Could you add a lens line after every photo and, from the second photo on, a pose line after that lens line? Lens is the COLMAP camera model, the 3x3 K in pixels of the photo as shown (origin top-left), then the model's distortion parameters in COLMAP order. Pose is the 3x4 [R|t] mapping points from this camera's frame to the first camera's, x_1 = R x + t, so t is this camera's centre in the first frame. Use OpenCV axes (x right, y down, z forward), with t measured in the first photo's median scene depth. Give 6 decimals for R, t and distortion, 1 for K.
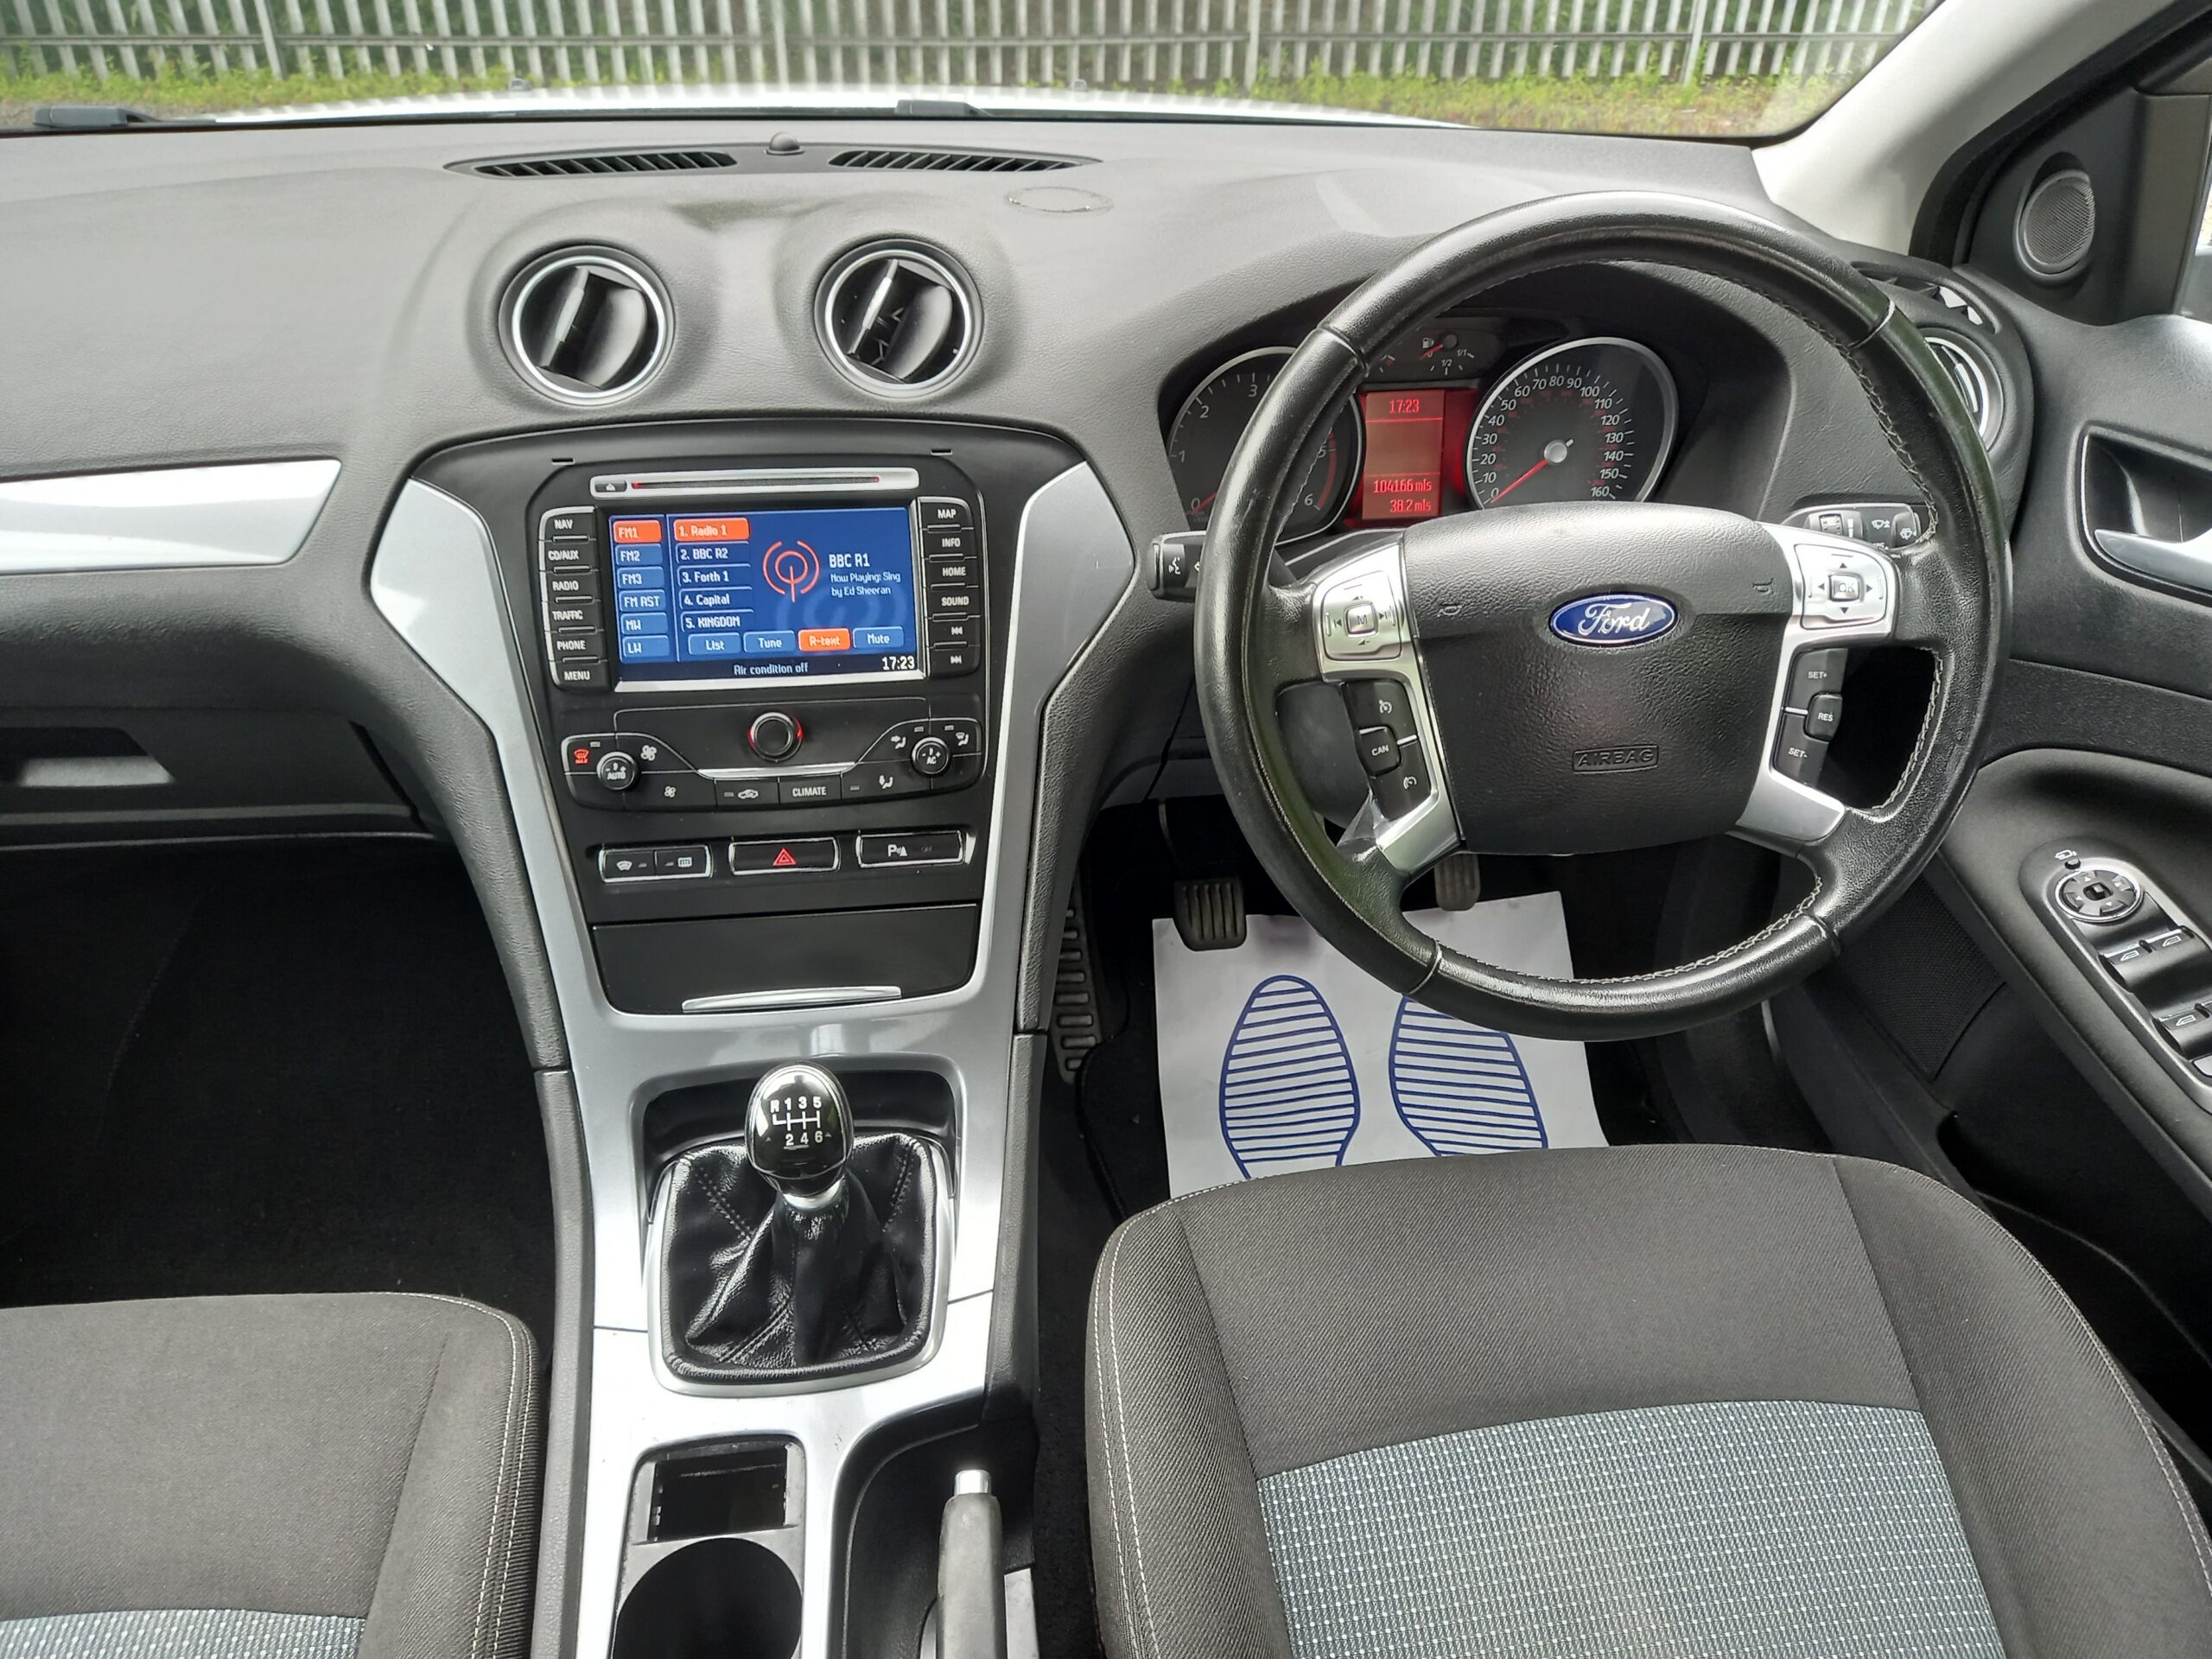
lens RADIAL K [[1644.2, 0, 1090.9], [0, 1644.2, 874.9], [0, 0, 1]] dist [0.046494, -0.048318]
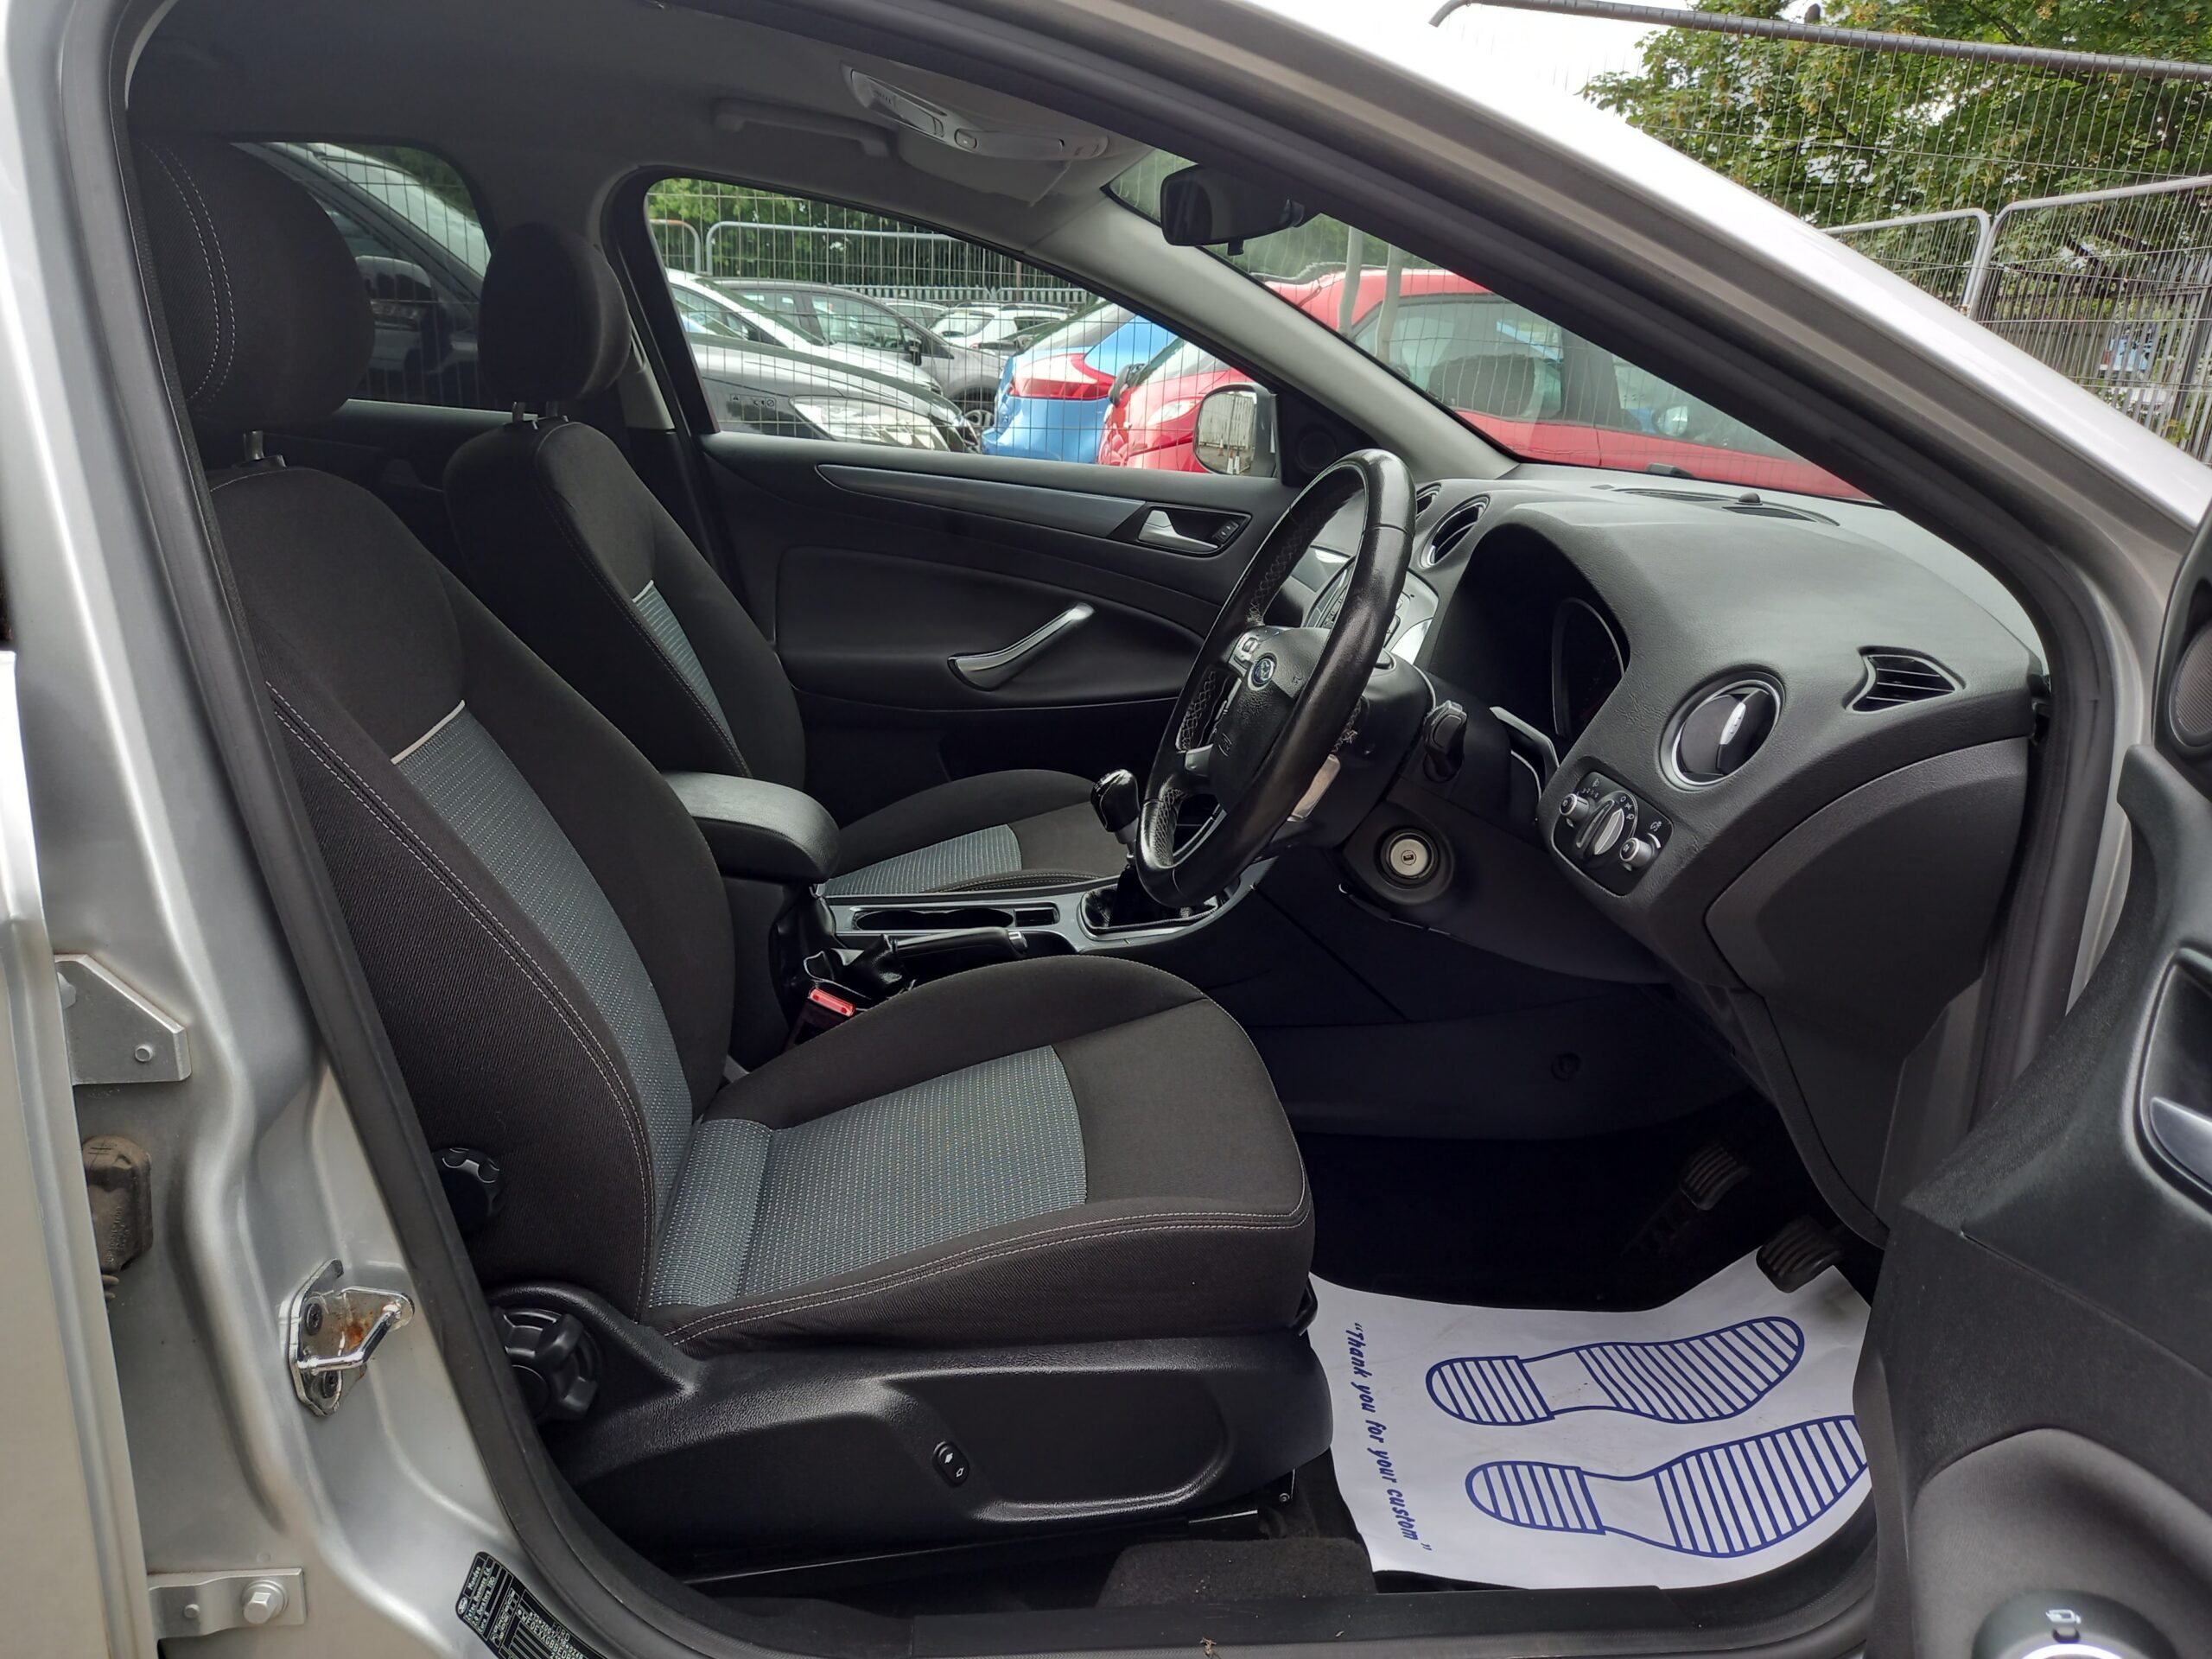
lens RADIAL K [[1644.2, 0, 1104.6], [0, 1644.2, 840.8], [0, 0, 1]] dist [0.046494, -0.048318]
pose [[-0.038452, 0.269339, -0.962277, 1.714266], [-0.570970, 0.784381, 0.242362, -0.288397], [0.820070, 0.558751, 0.123624, 0.638431]]
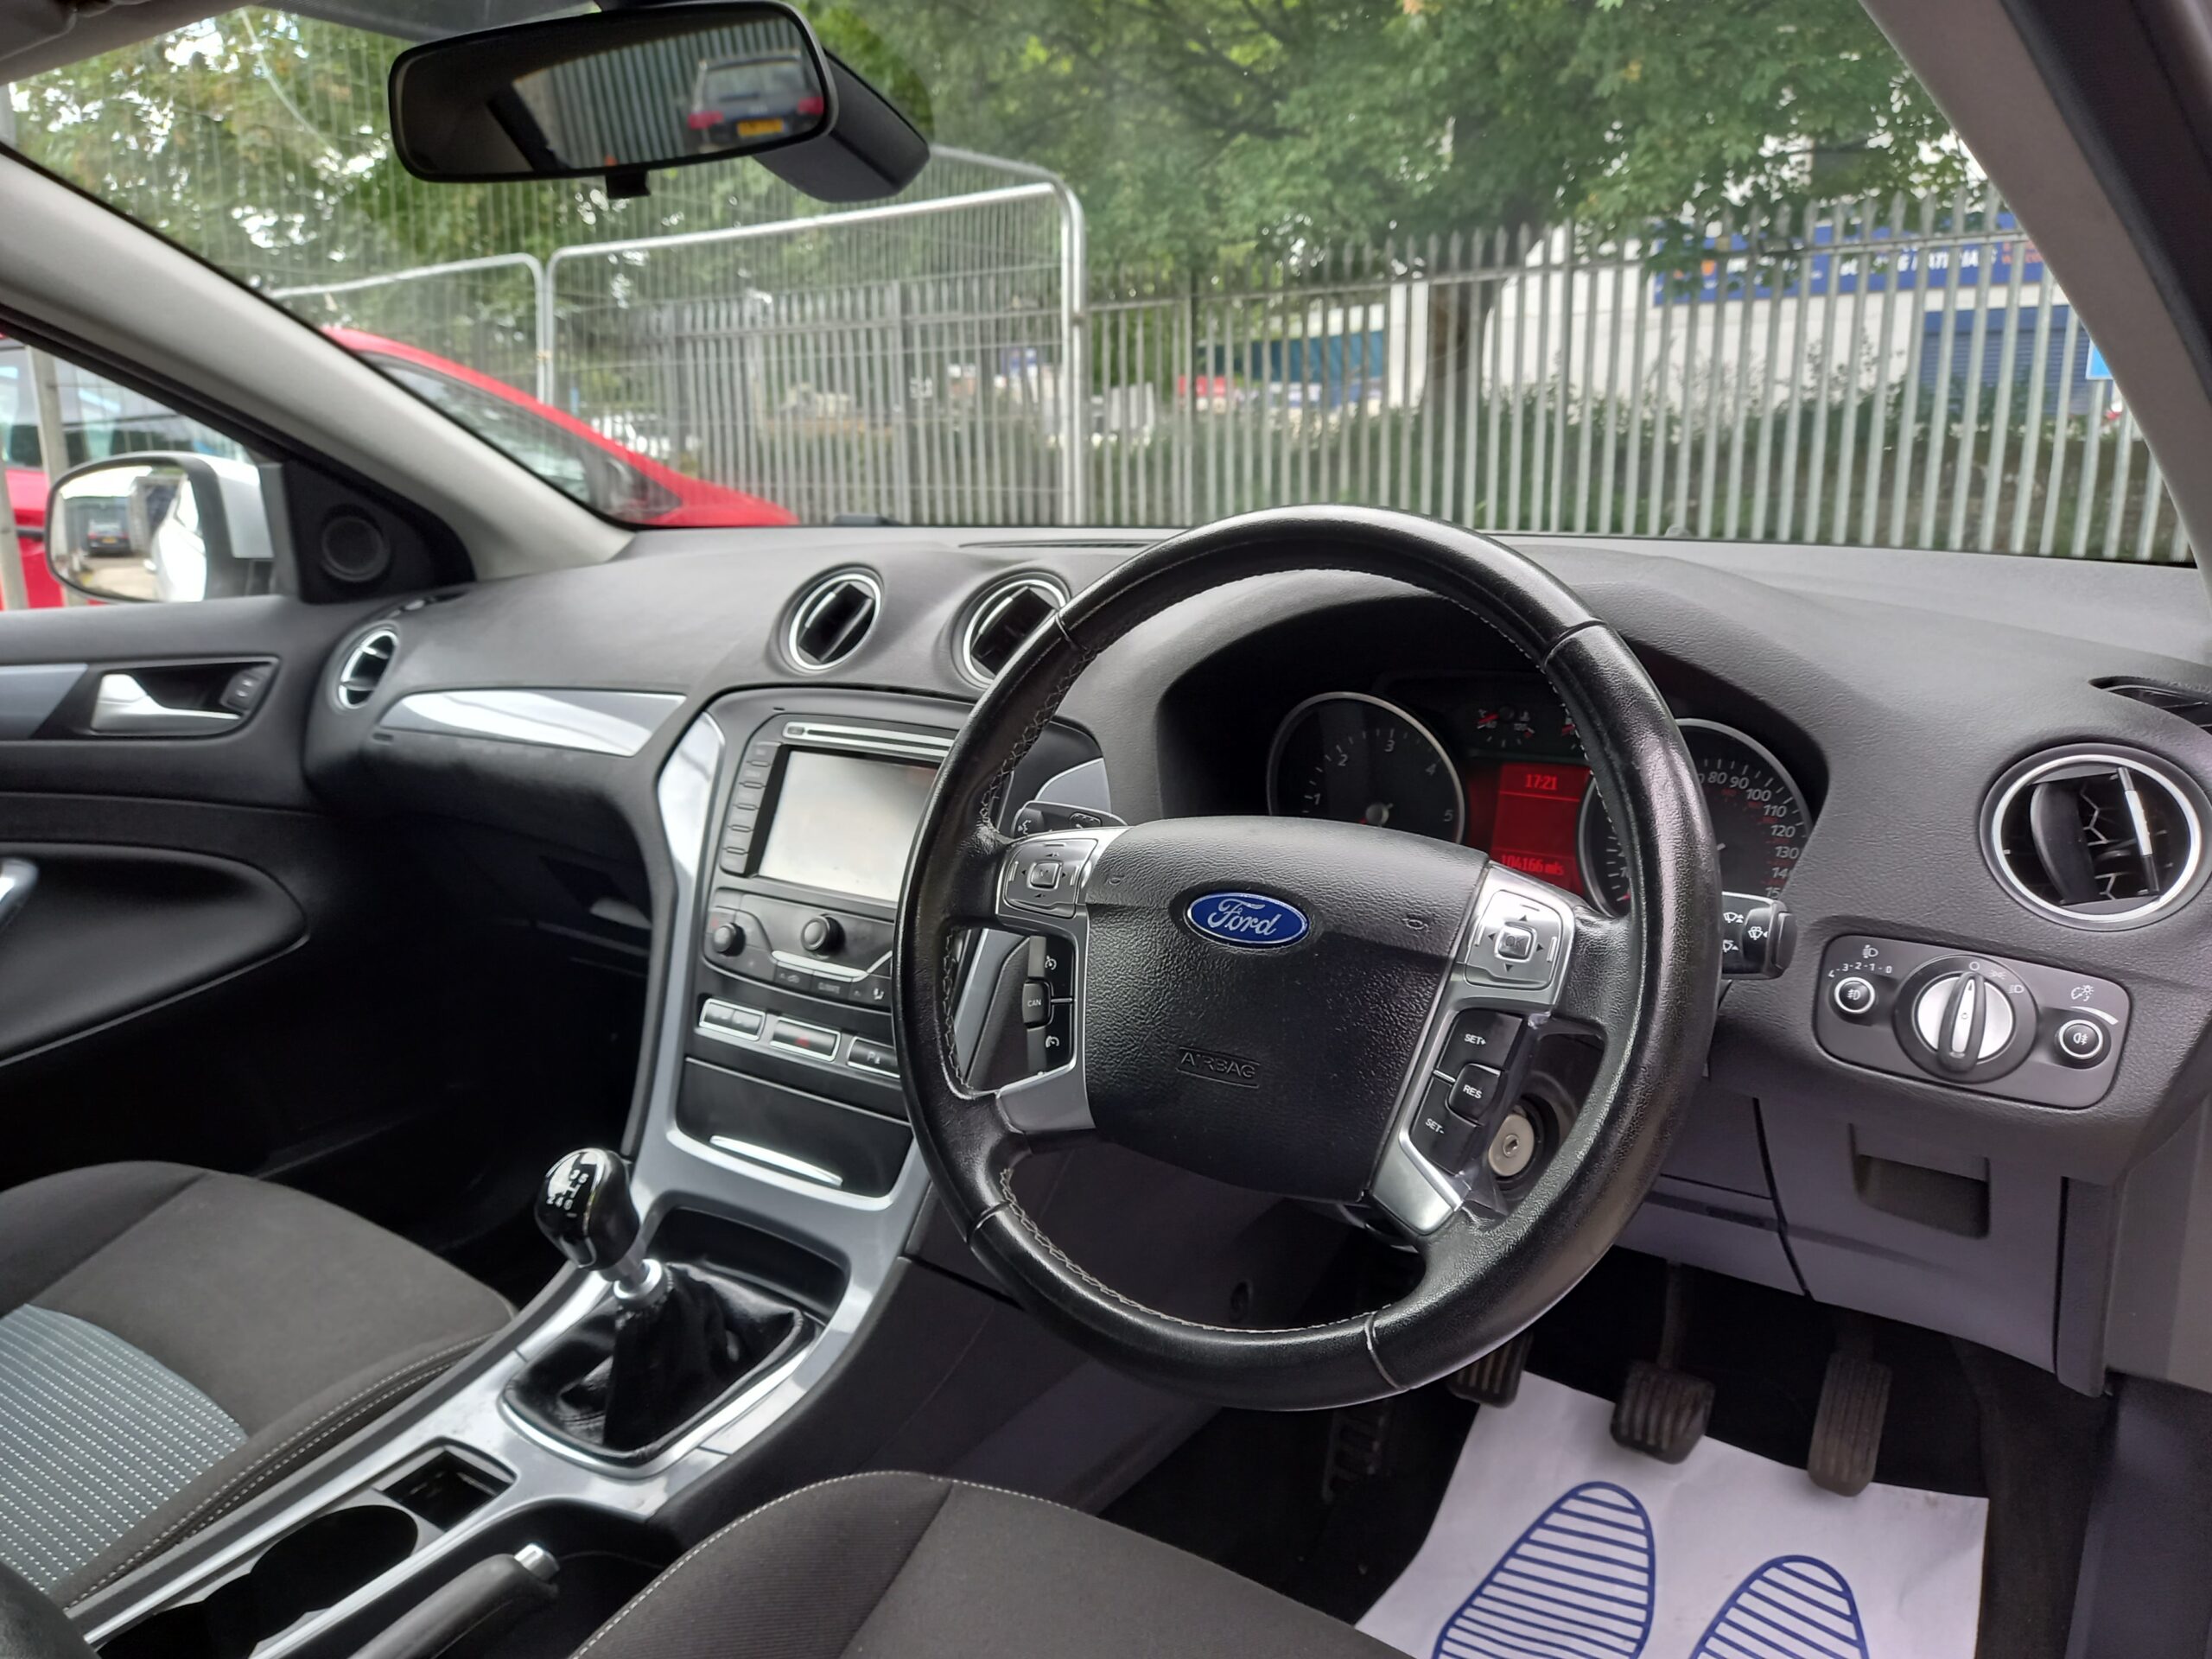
lens RADIAL K [[1644.2, 0, 1111.9], [0, 1644.2, 843.1], [0, 0, 1]] dist [0.046494, -0.048318]
pose [[0.734772, 0.136989, -0.664338, 0.749092], [-0.336433, 0.924039, -0.181561, 0.000173], [0.589002, 0.356911, 0.725046, 0.225086]]
